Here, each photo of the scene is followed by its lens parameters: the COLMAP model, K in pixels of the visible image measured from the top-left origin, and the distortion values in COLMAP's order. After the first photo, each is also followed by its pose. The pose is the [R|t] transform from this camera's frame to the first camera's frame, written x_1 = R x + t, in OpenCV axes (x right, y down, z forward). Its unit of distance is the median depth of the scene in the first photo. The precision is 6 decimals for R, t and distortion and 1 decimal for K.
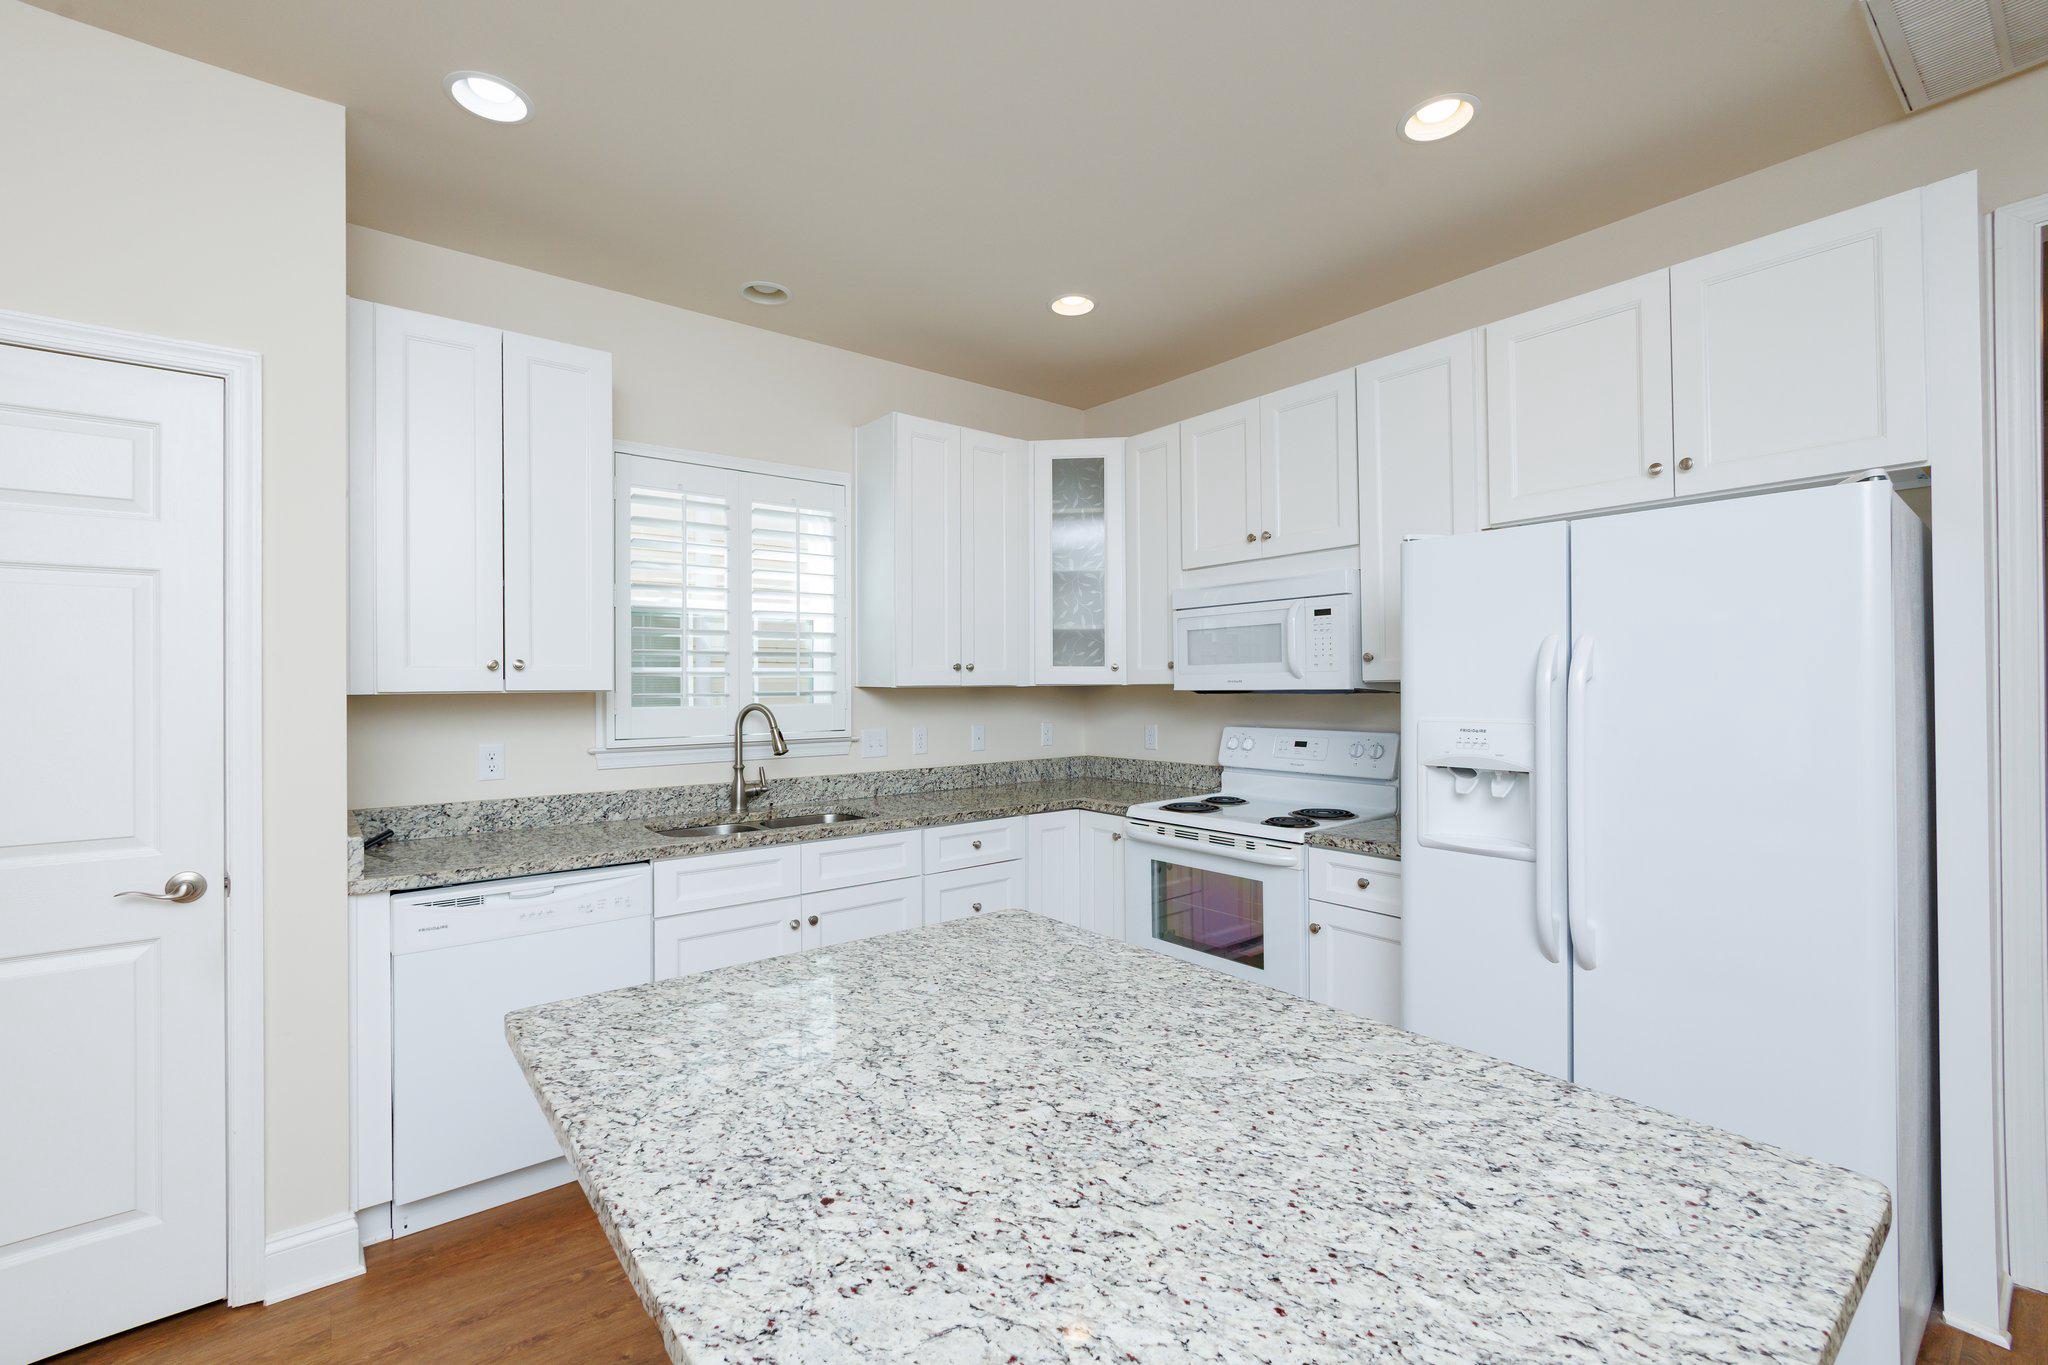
lens RADIAL K [[870.6, 0, 1018.1], [0, 870.6, 675.7], [0, 0, 1]] dist [-0.013890, 0.000089]
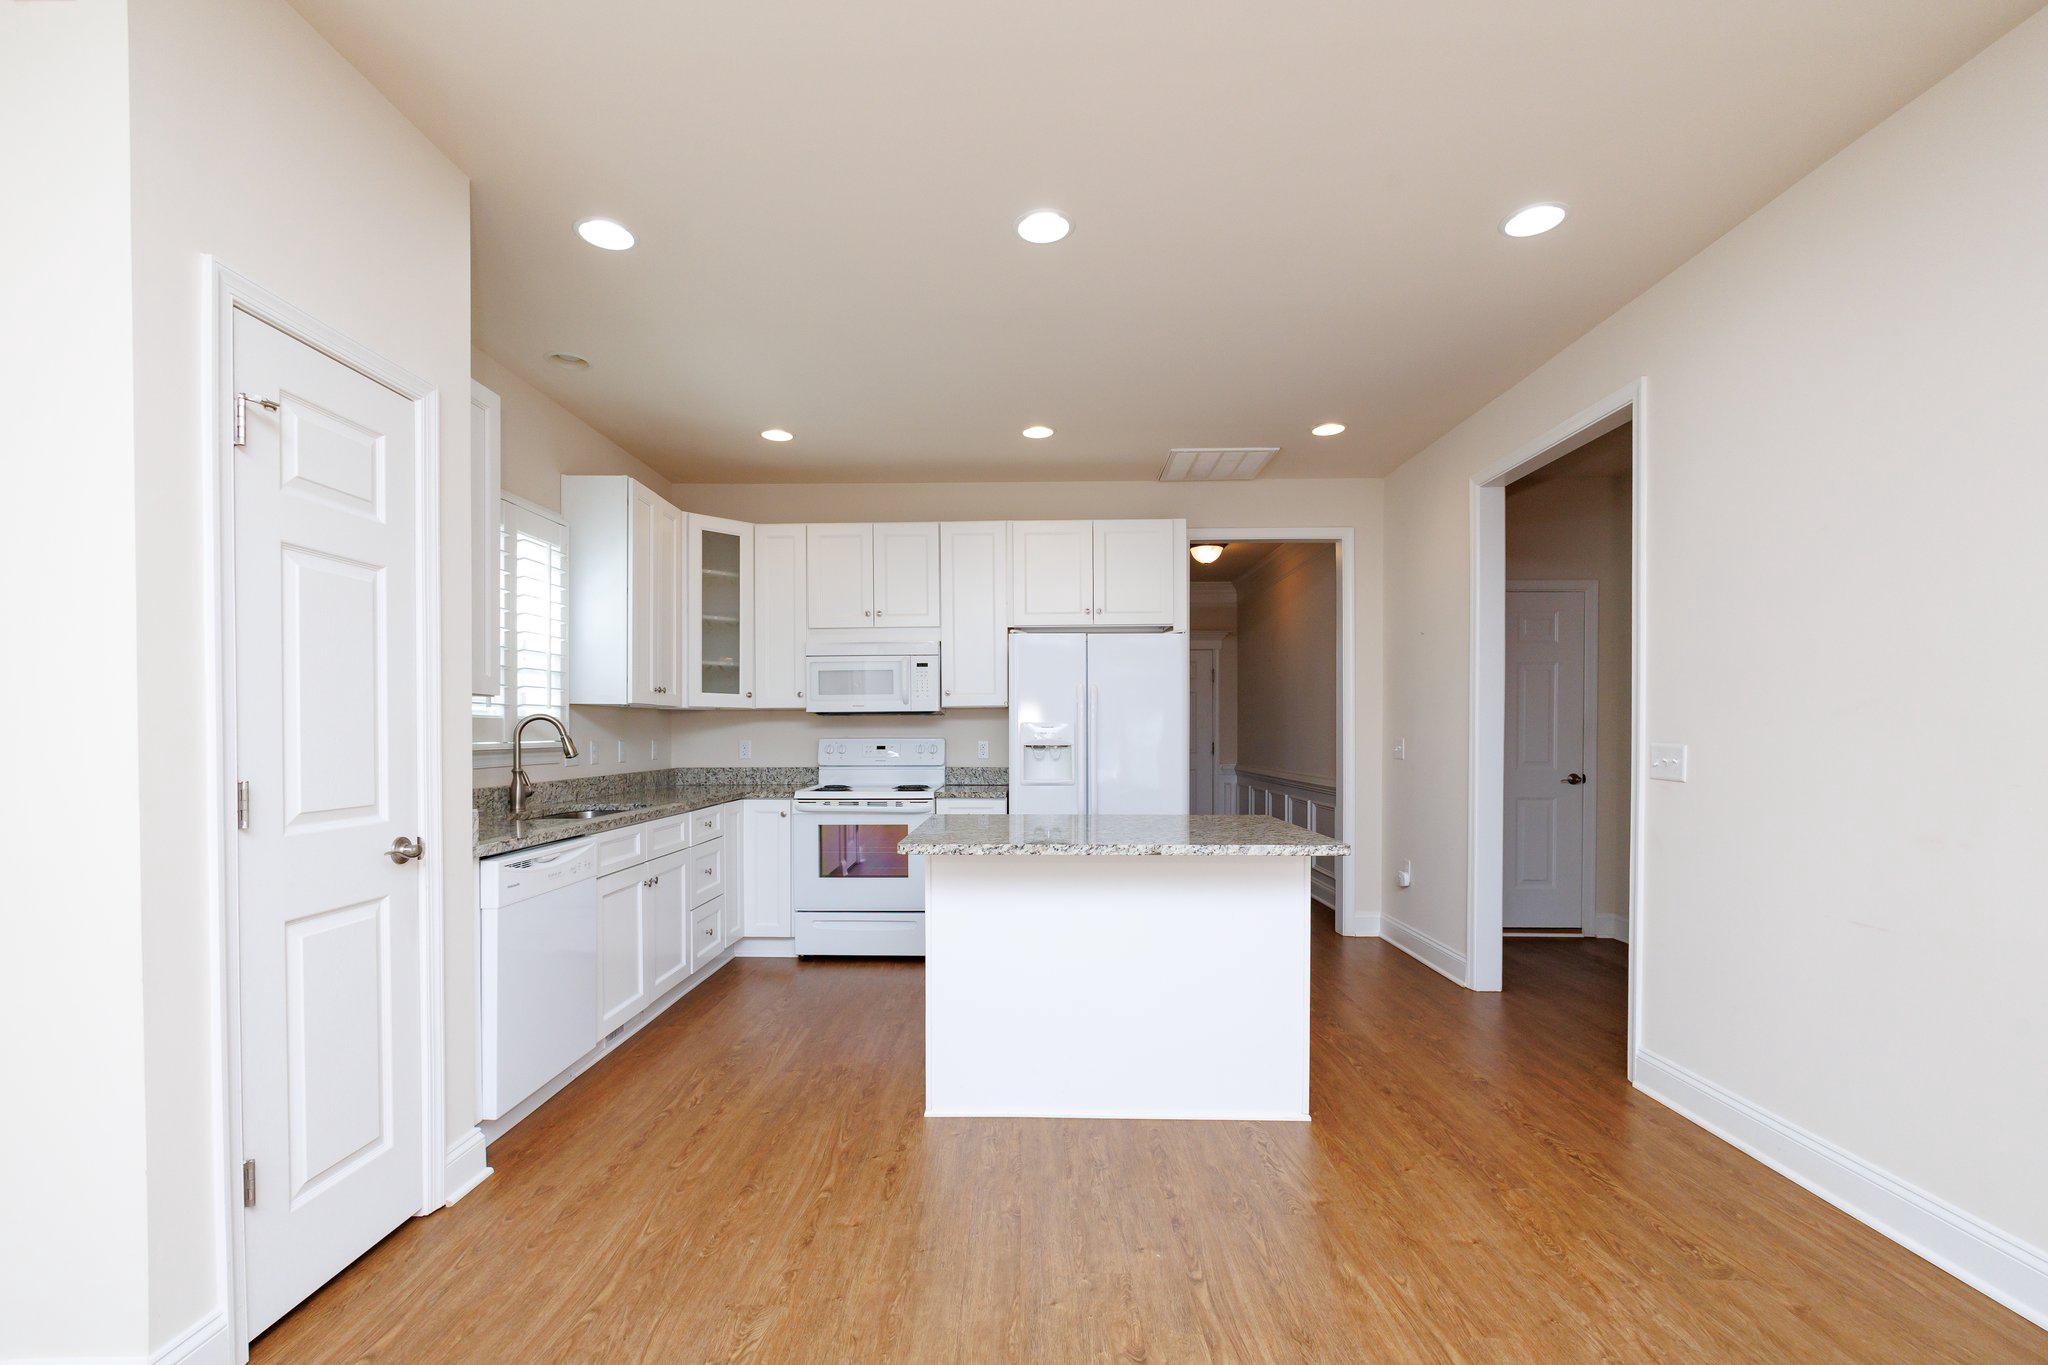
lens RADIAL K [[902.1, 0, 1005.9], [0, 902.1, 736.4], [0, 0, 1]] dist [0.002964, 0.000017]
pose [[0.637728, 0.000184, 0.770261, -0.820098], [-0.009006, 0.999933, 0.007217, 0.046970], [-0.770209, -0.011539, 0.637687, -0.221960]]
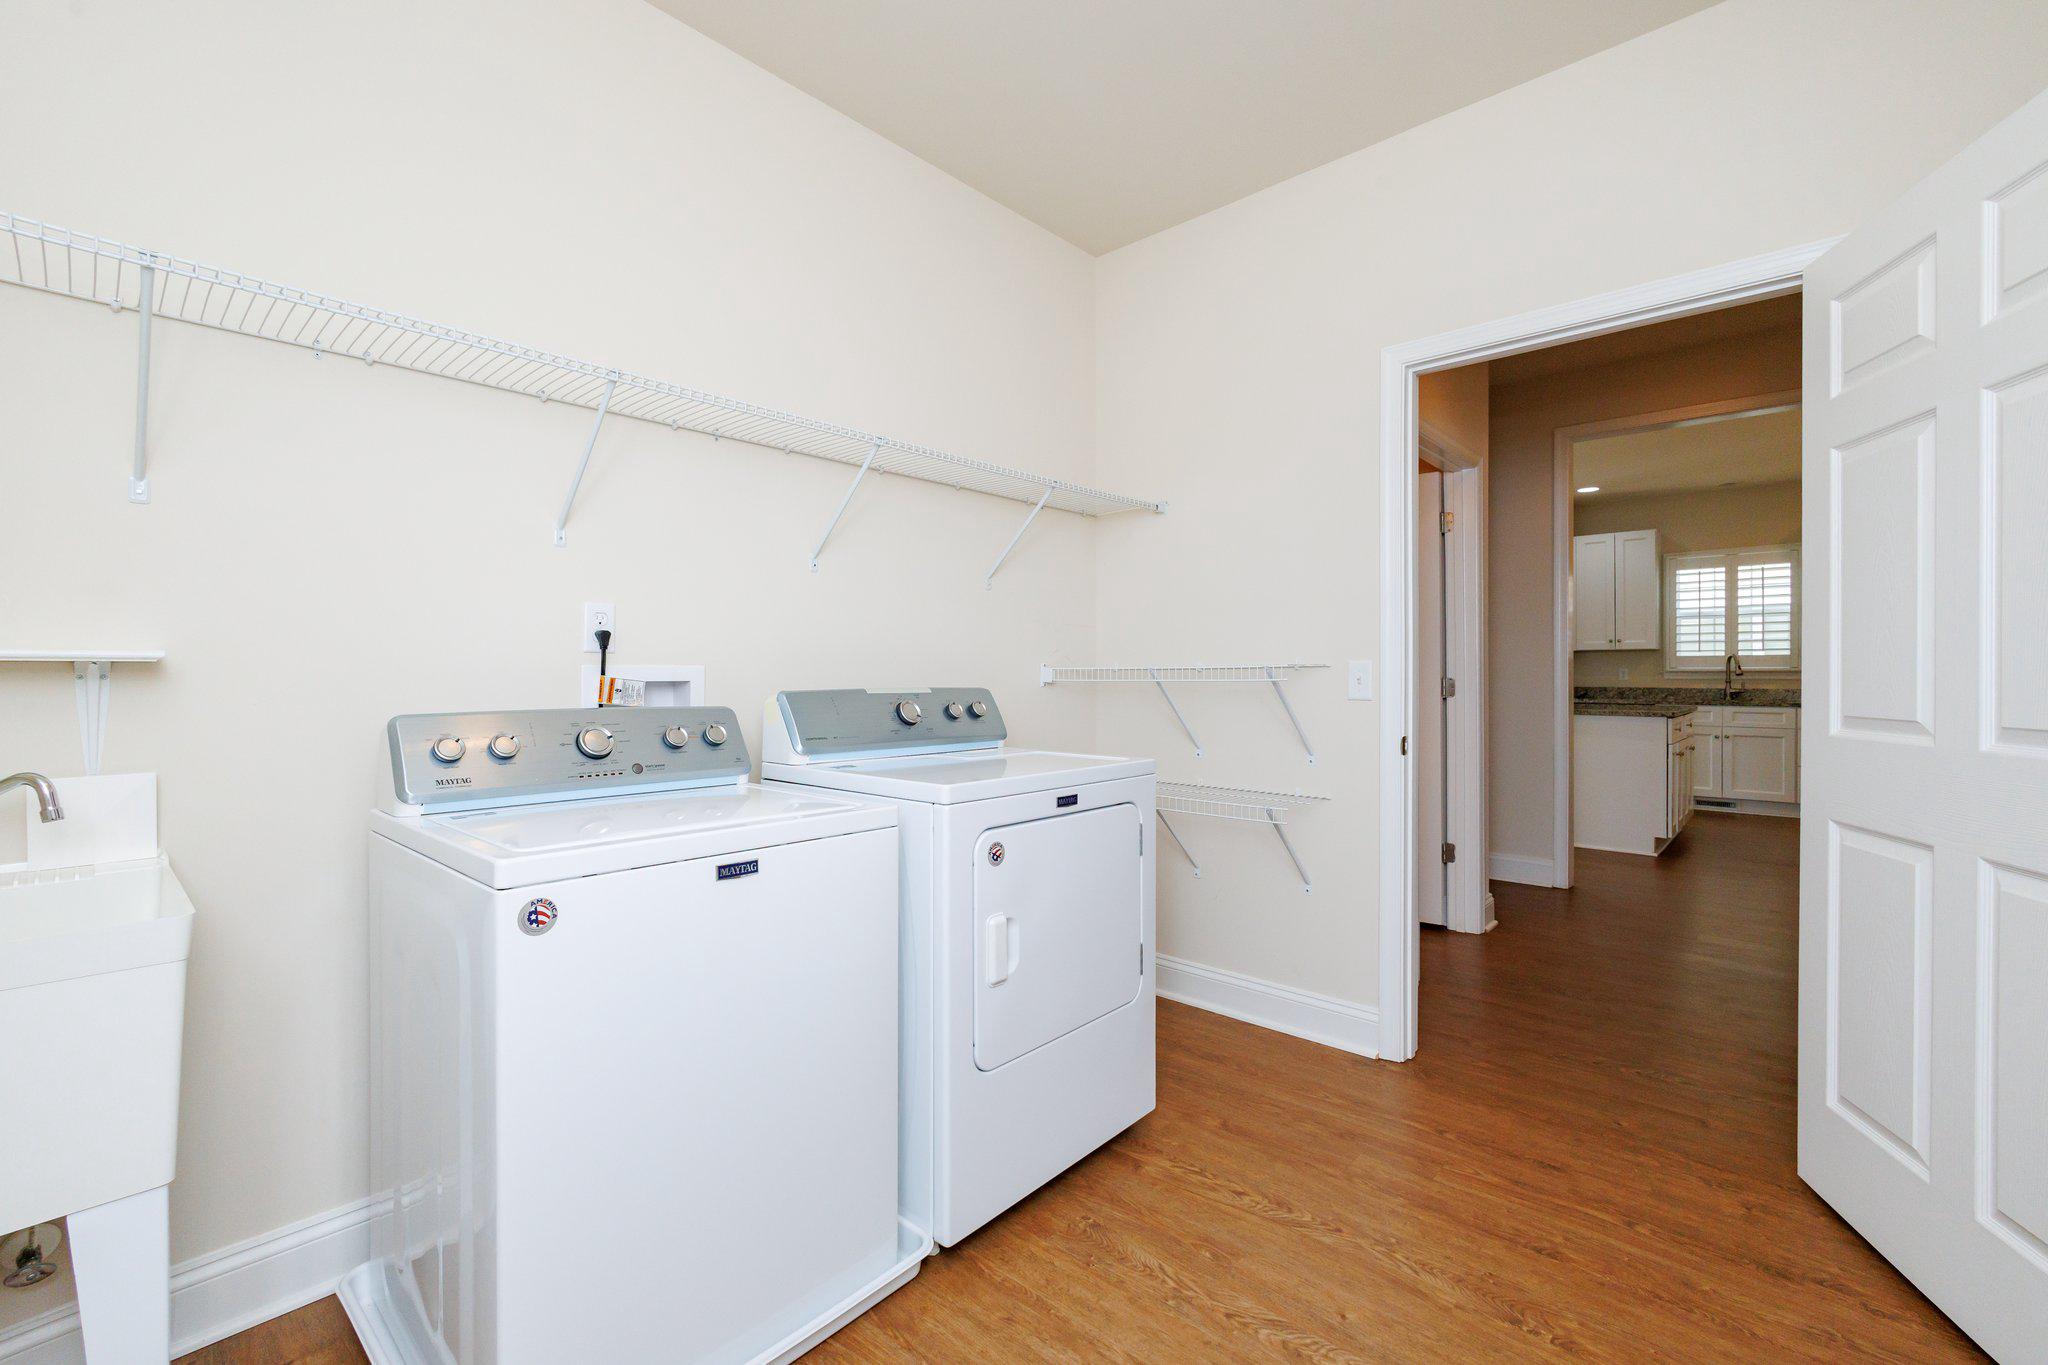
lens RADIAL K [[925.5, 0, 1046.5], [0, 925.5, 690.0], [0, 0, 1]] dist [0.003746, 0.000152]
pose [[0.203609, 0.020624, -0.978835, 1.755703], [0.006645, 0.999726, 0.022446, 0.059618], [0.979030, -0.011074, 0.203416, -1.307990]]
